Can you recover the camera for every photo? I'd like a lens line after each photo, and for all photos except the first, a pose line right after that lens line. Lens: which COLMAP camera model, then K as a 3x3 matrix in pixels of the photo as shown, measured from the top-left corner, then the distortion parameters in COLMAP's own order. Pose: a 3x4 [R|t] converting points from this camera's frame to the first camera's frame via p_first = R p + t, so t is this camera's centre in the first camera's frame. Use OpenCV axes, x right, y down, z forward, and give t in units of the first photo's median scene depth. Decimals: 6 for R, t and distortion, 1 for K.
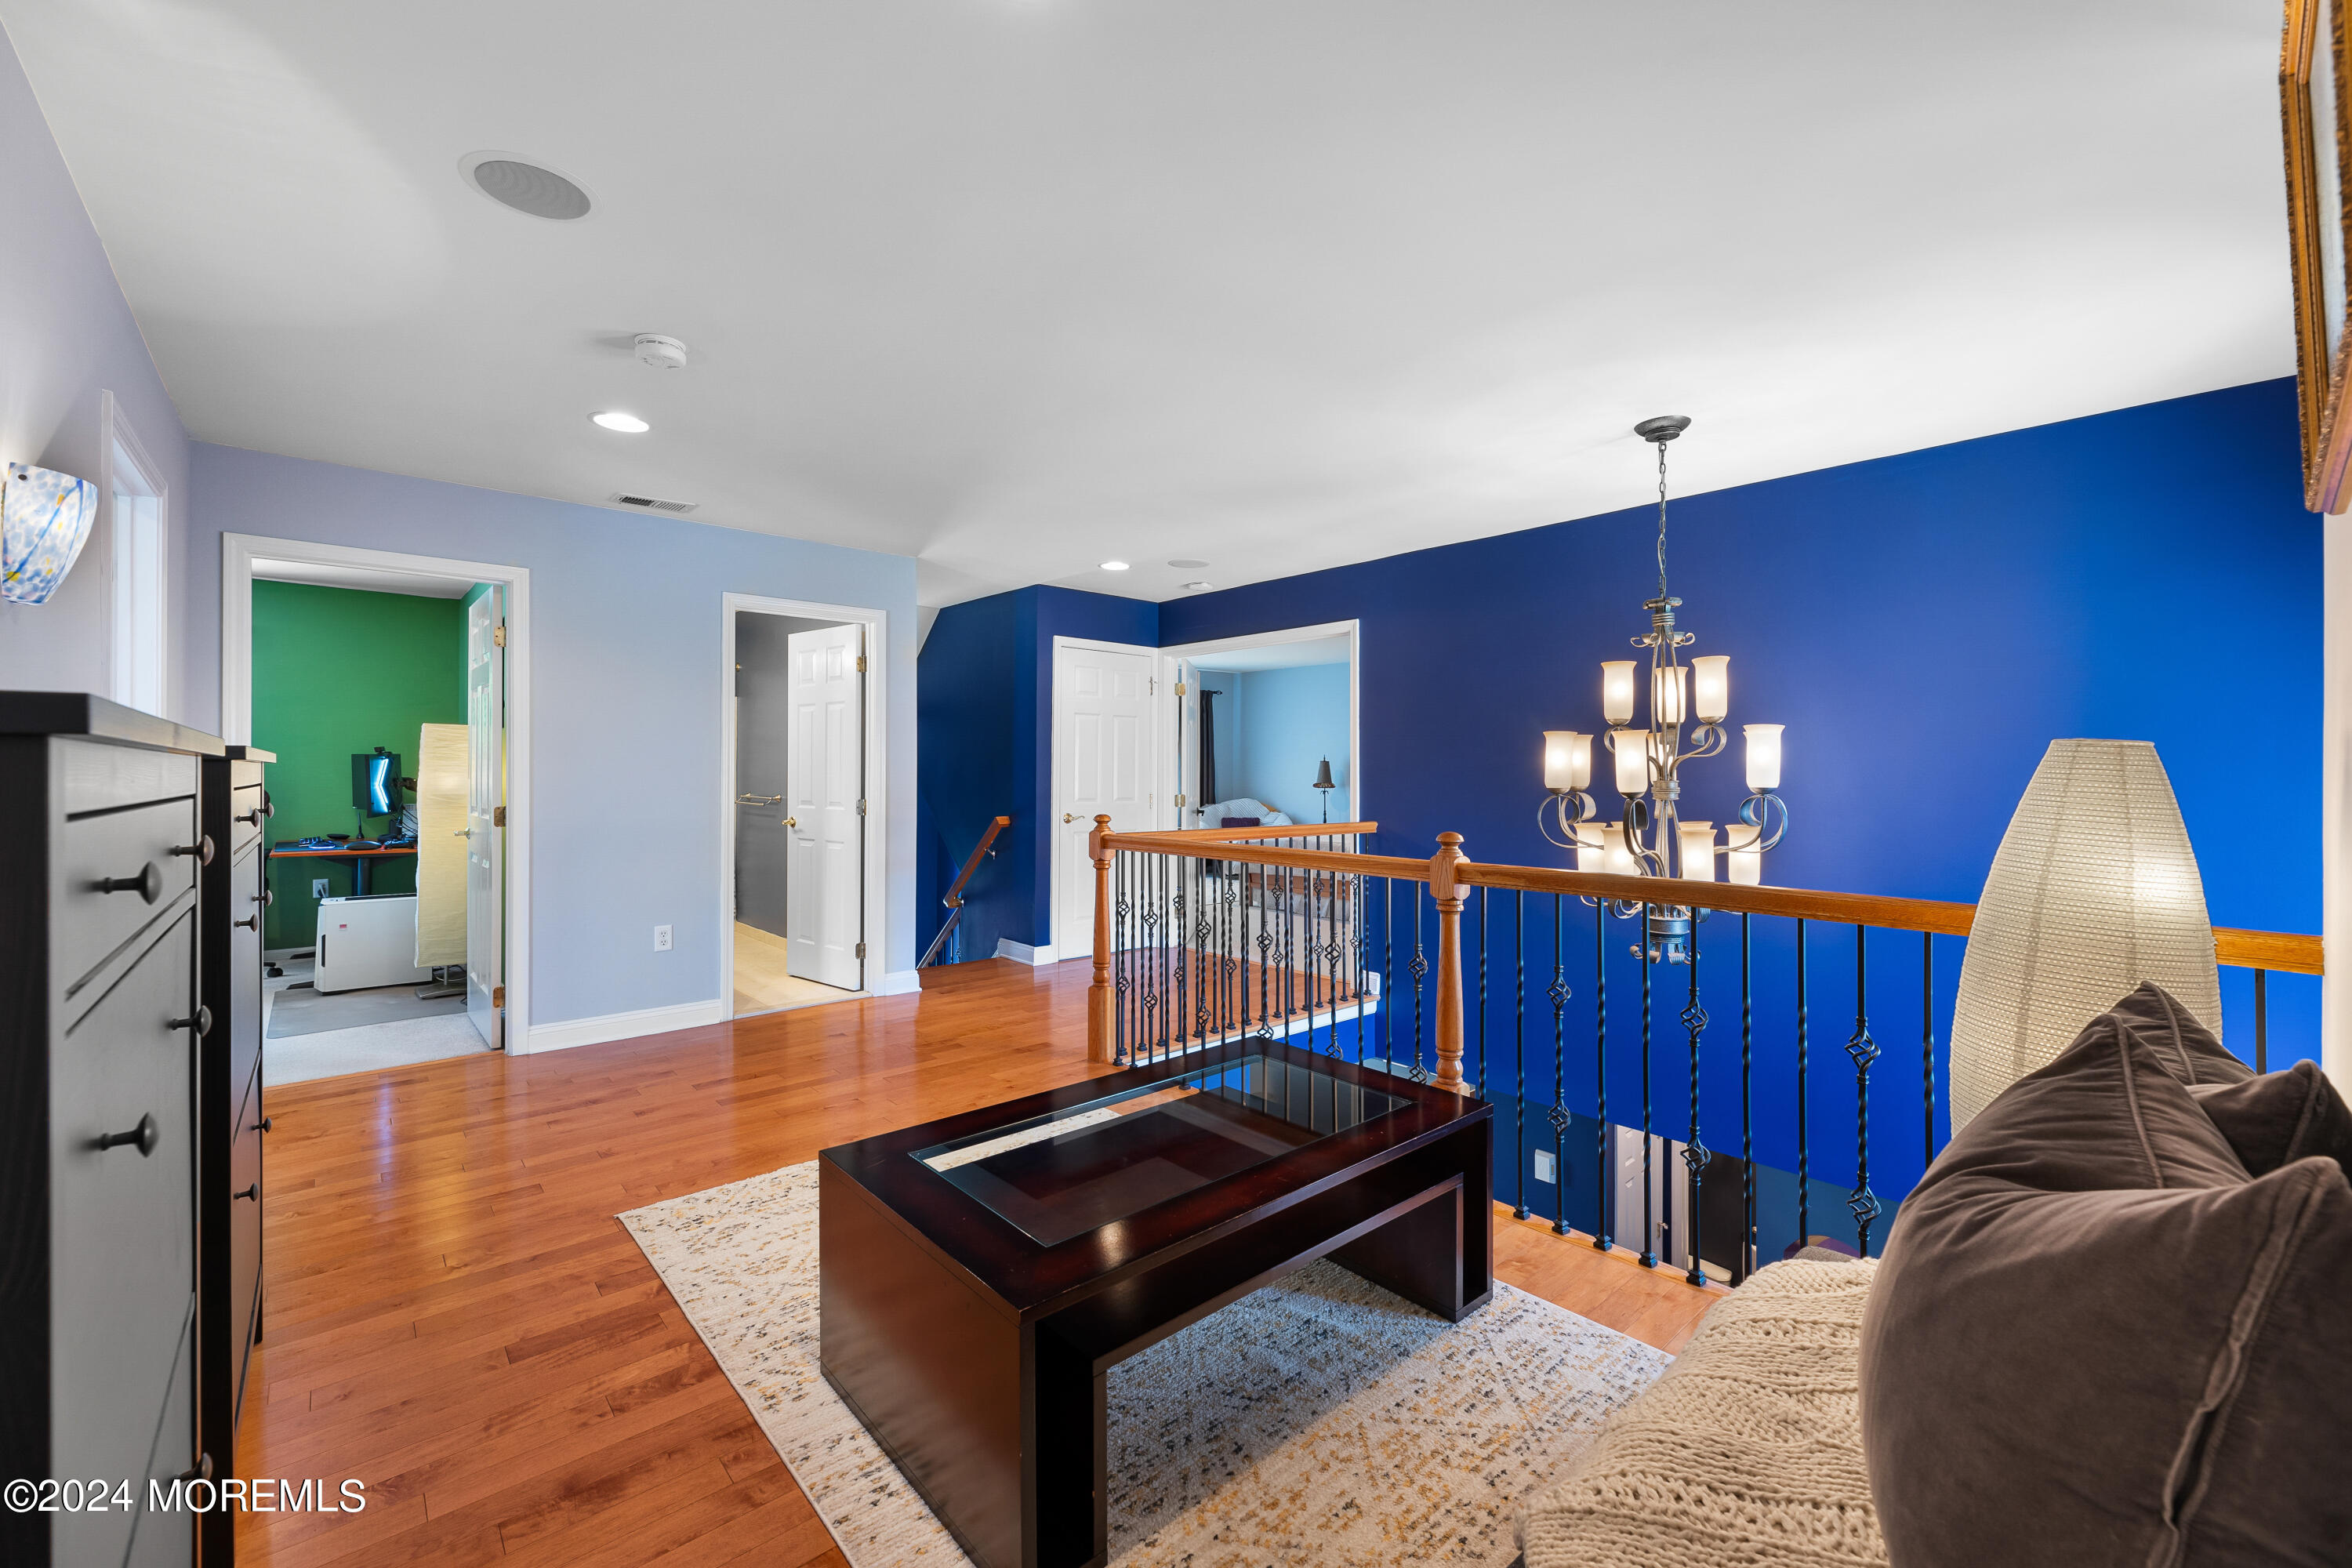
lens RADIAL K [[953.1, 0, 1181.5], [0, 953.1, 757.1], [0, 0, 1]] dist [-0.000356, -0.000046]
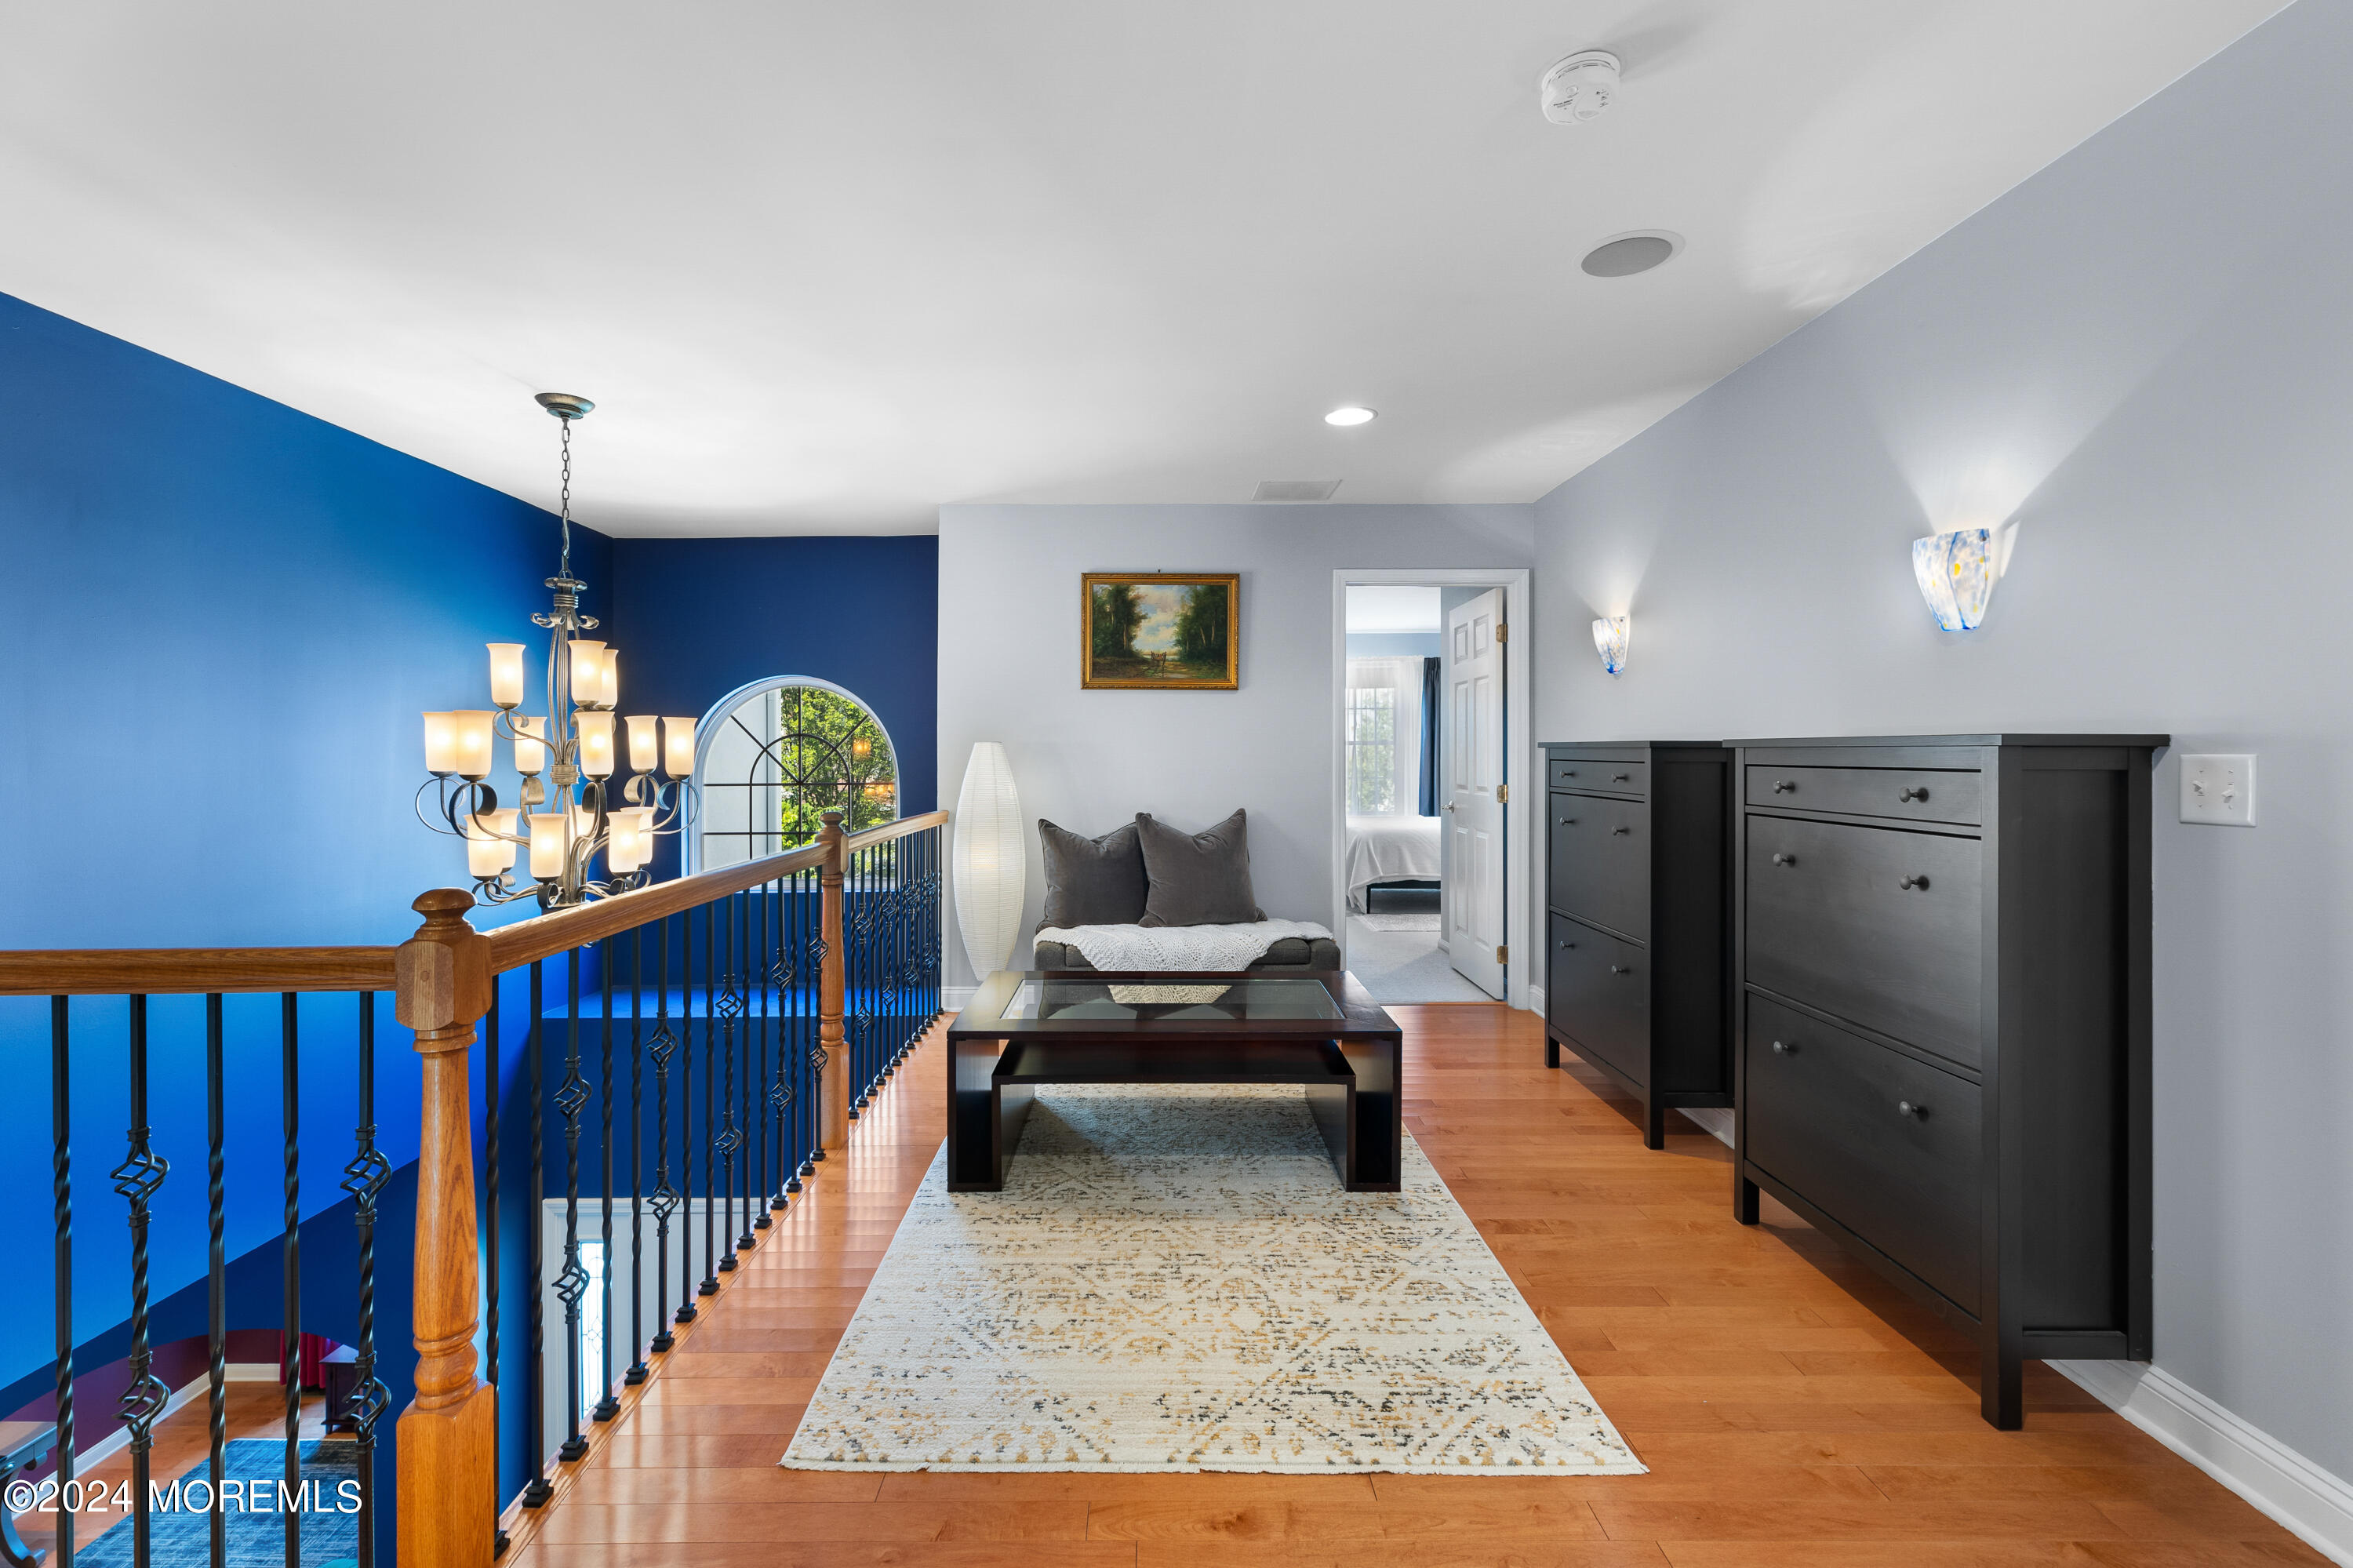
lens RADIAL K [[953.5, 0, 1182.0], [0, 953.5, 757.0], [0, 0, 1]] dist [-0.000356, -0.000046]
pose [[-0.753709, 0.003662, 0.657198, -0.809007], [-0.002099, 0.999966, -0.007978, 0.031713], [-0.657205, -0.007393, -0.753676, 1.742274]]
